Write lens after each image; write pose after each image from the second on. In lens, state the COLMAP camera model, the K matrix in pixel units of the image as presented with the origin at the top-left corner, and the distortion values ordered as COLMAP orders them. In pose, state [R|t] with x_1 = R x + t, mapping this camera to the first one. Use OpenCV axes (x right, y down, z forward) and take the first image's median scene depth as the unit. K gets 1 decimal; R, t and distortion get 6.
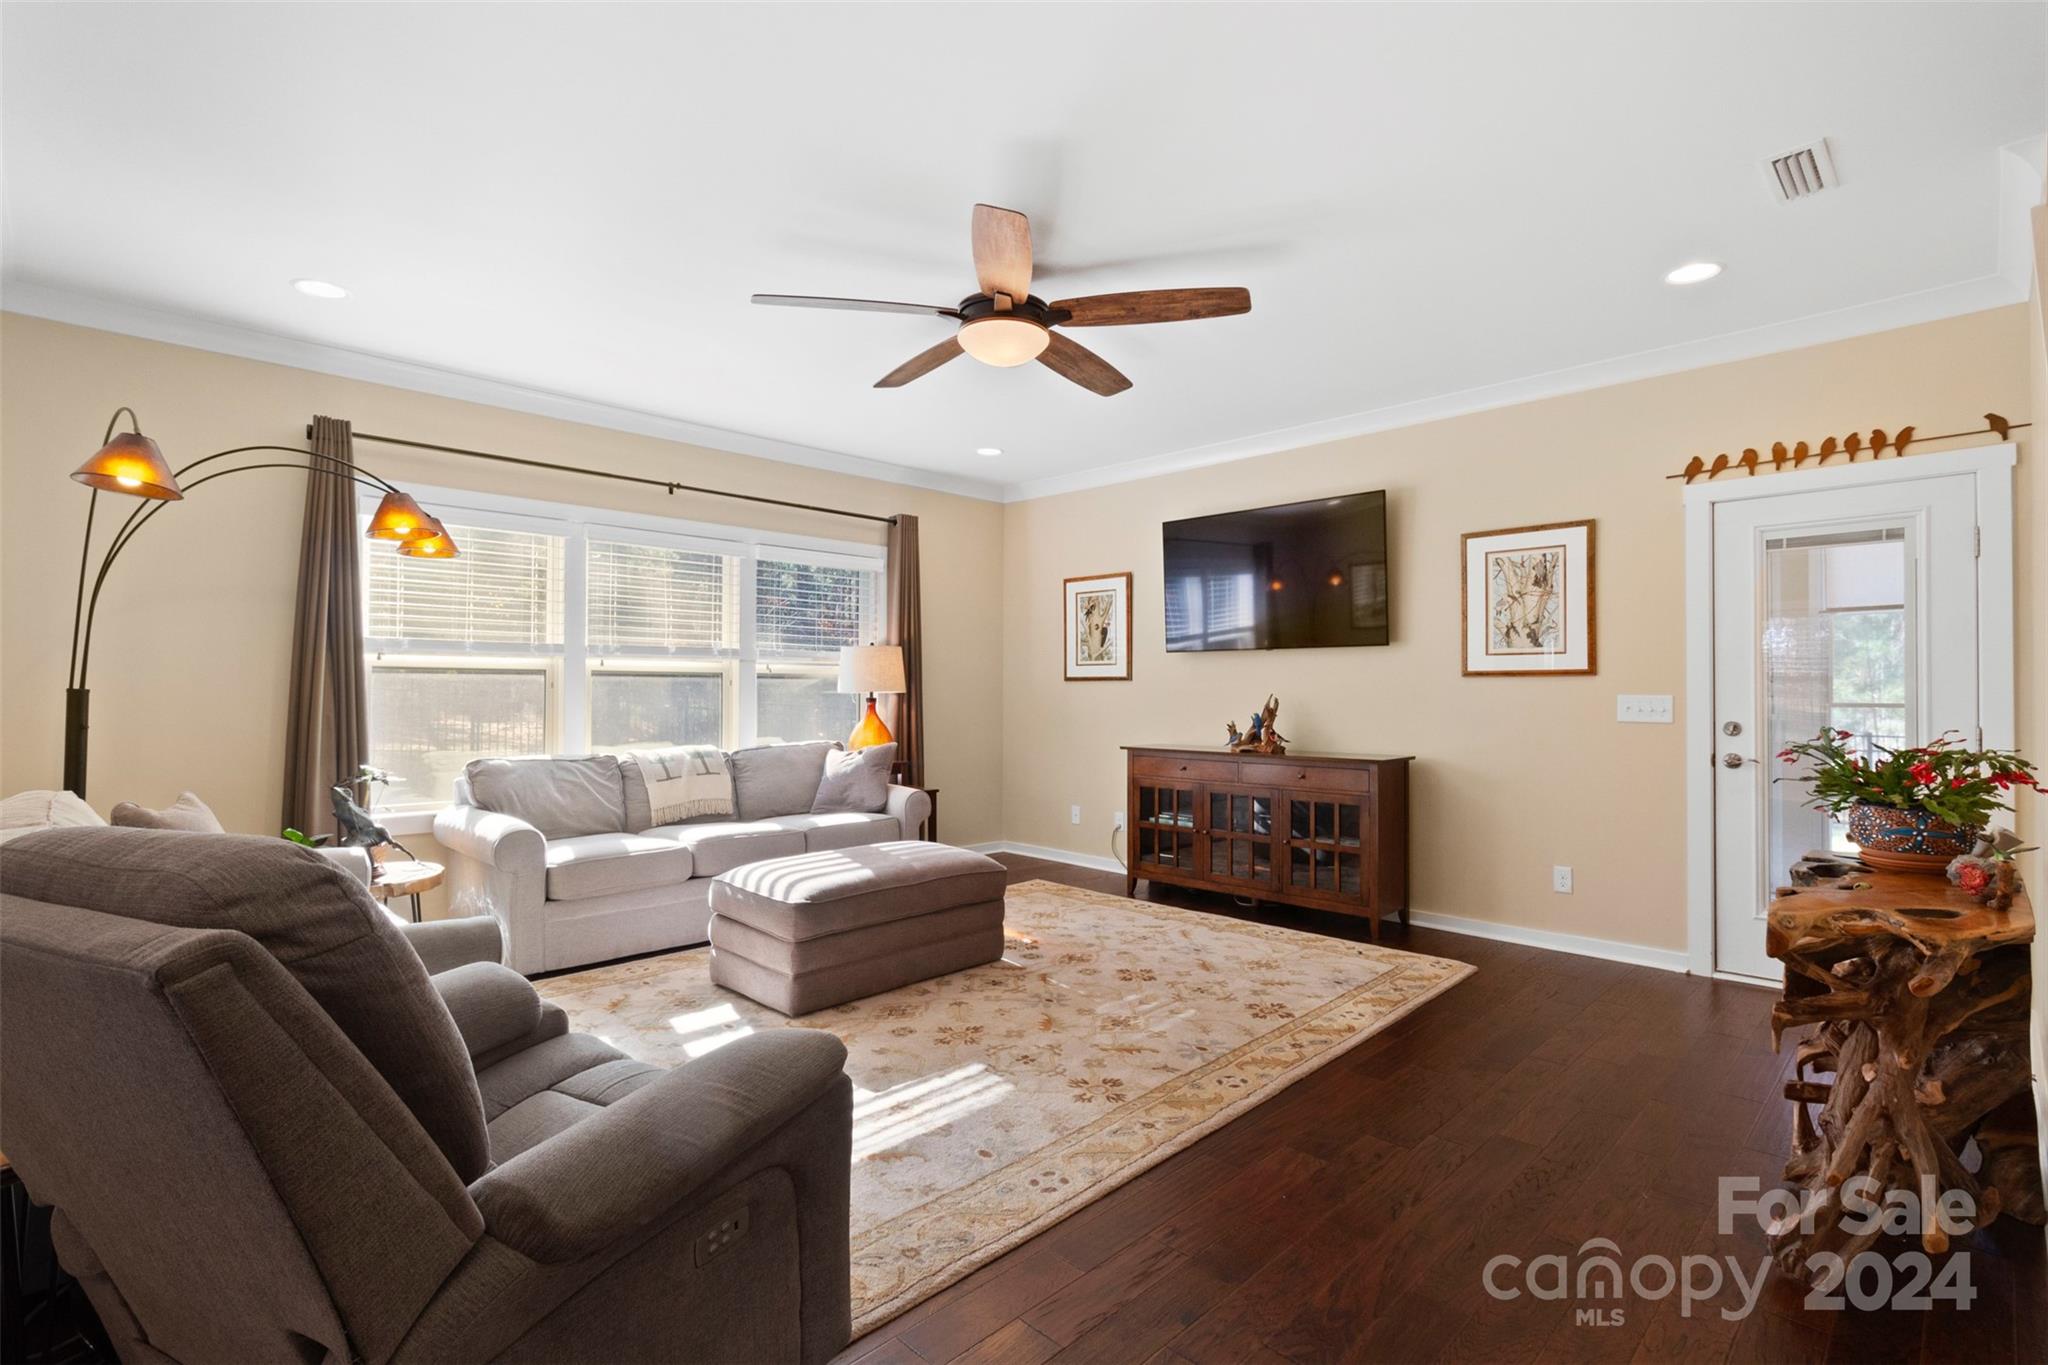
lens RADIAL K [[950.6, 0, 1053.3], [0, 950.6, 695.3], [0, 0, 1]] dist [0.001640, -0.001485]
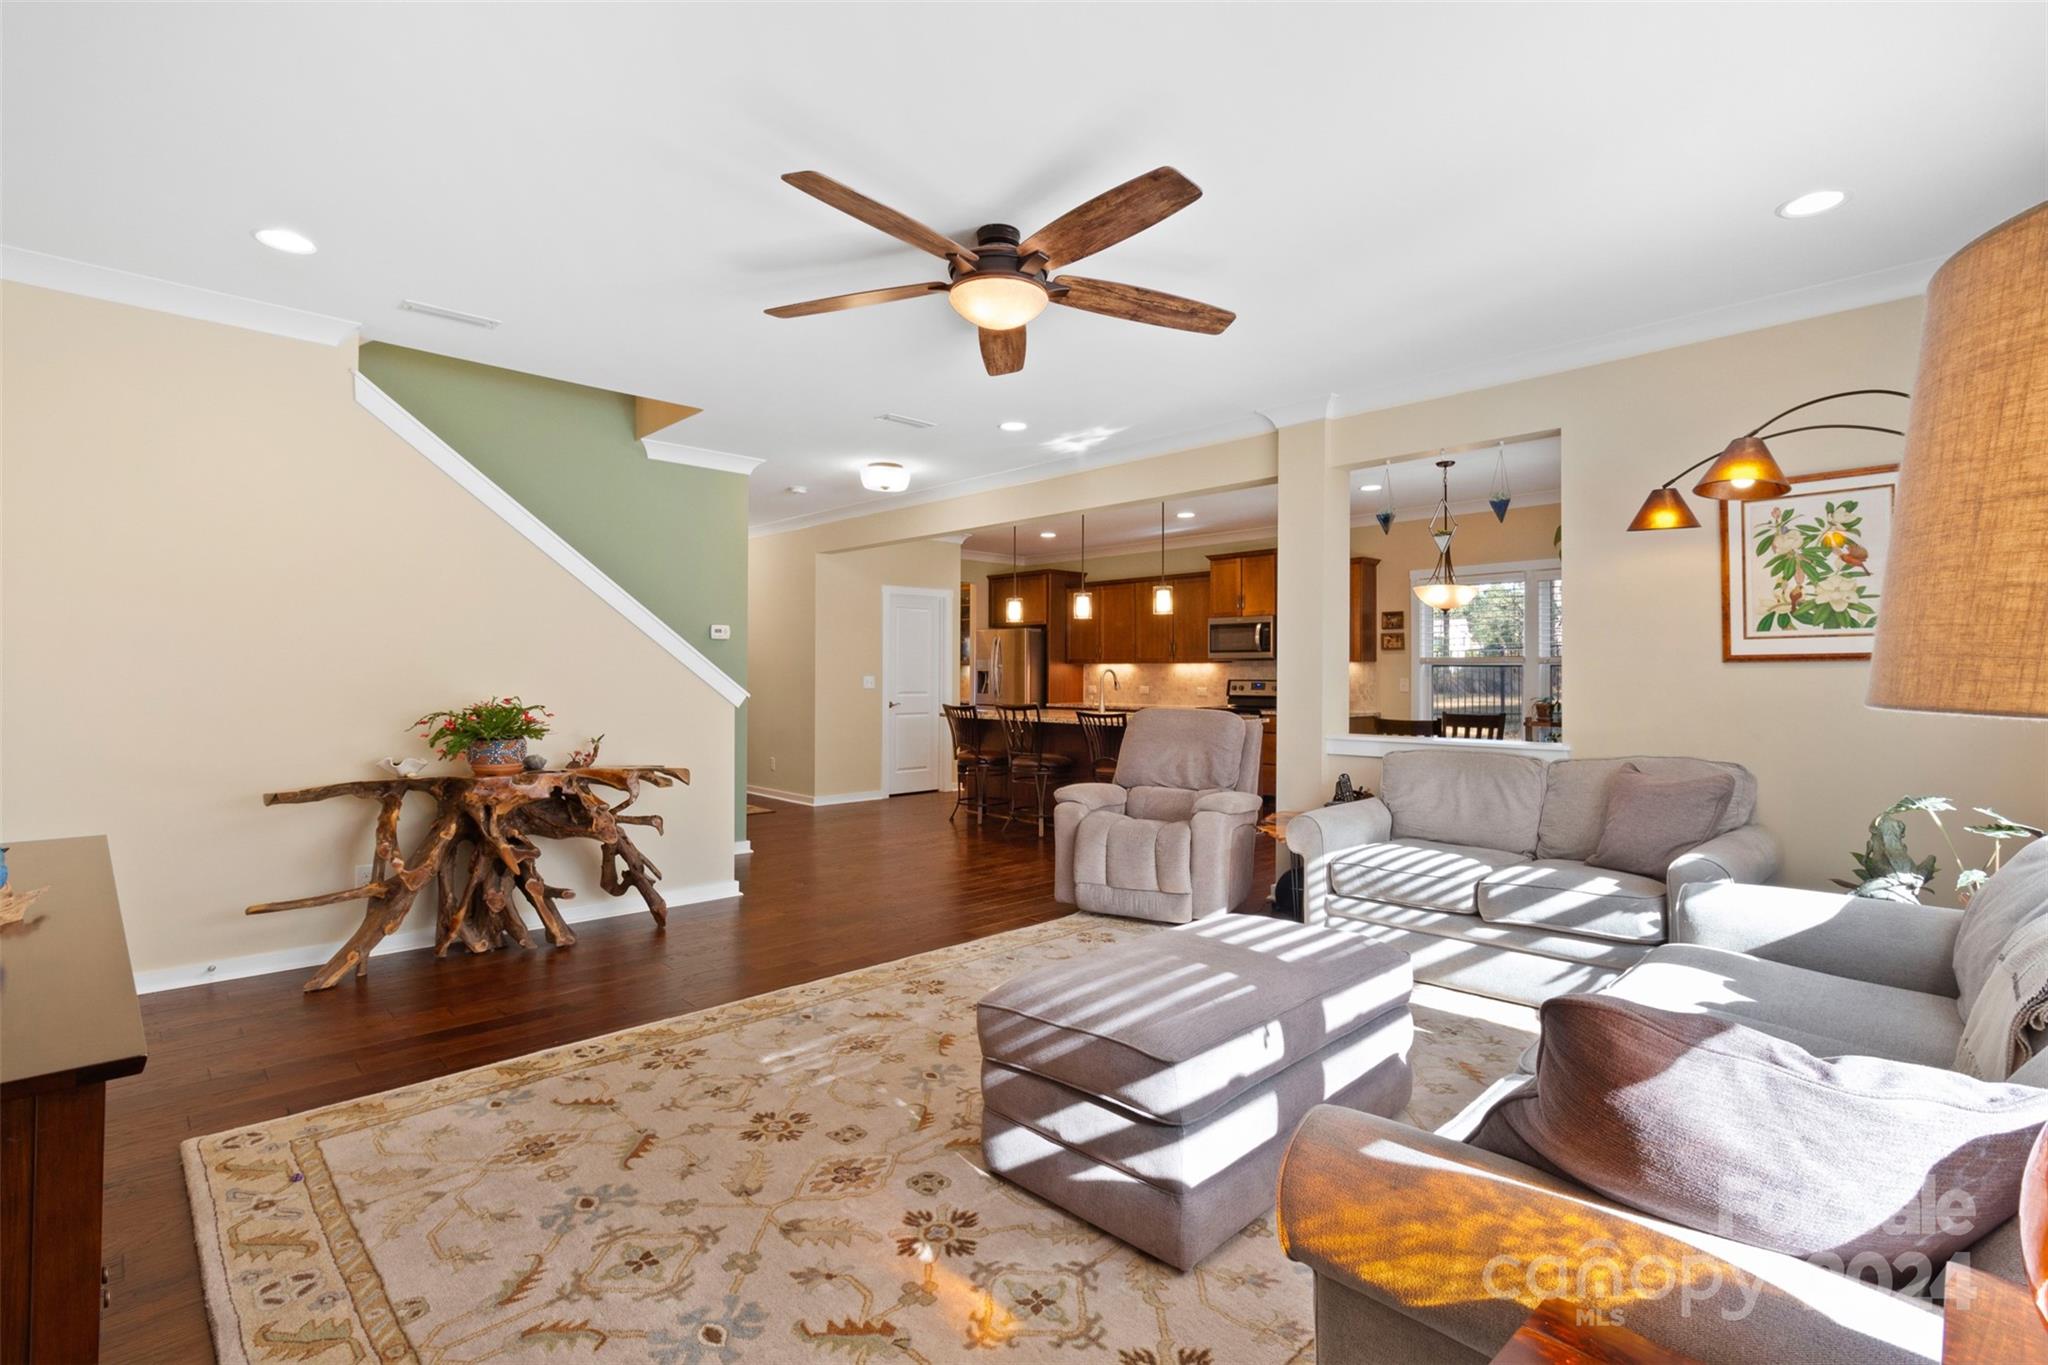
lens RADIAL K [[950.6, 0, 1044.3], [0, 950.6, 649.9], [0, 0, 1]] dist [0.001640, -0.001485]
pose [[-0.999649, -0.006146, 0.025769, -0.108754], [-0.006820, 0.999635, -0.026159, -0.008207], [-0.025598, -0.026326, -0.999326, 1.687828]]
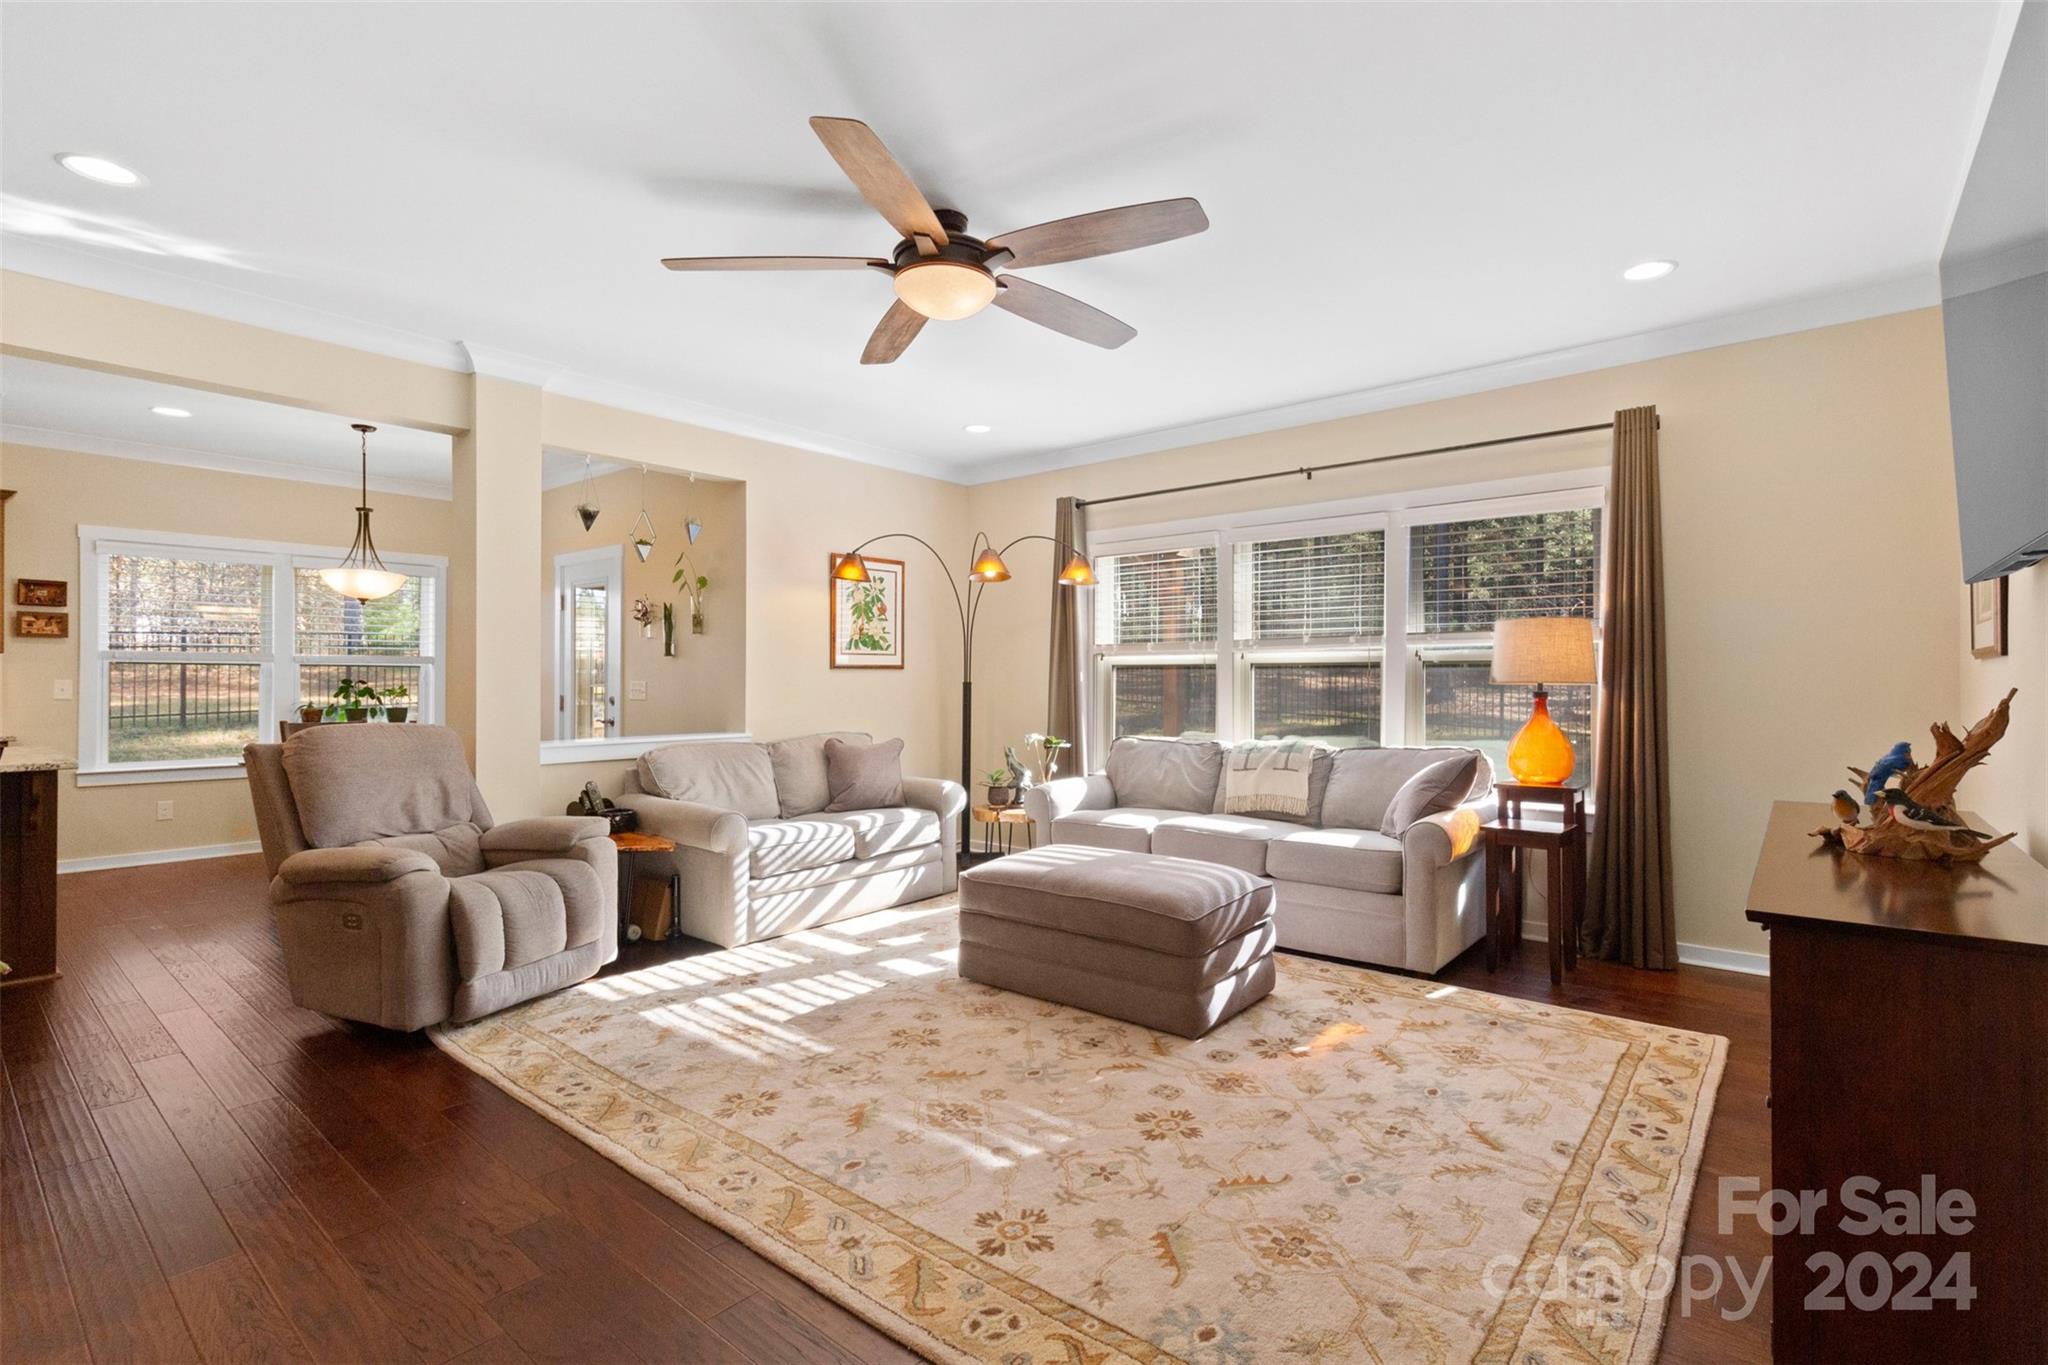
lens RADIAL K [[950.6, 0, 1041.2], [0, 950.6, 681.6], [0, 0, 1]] dist [0.001640, -0.001485]
pose [[0.077995, -0.002948, -0.996949, 0.742707], [-0.002701, 0.999991, -0.003168, -0.002355], [0.996950, 0.002940, 0.077987, 0.891025]]
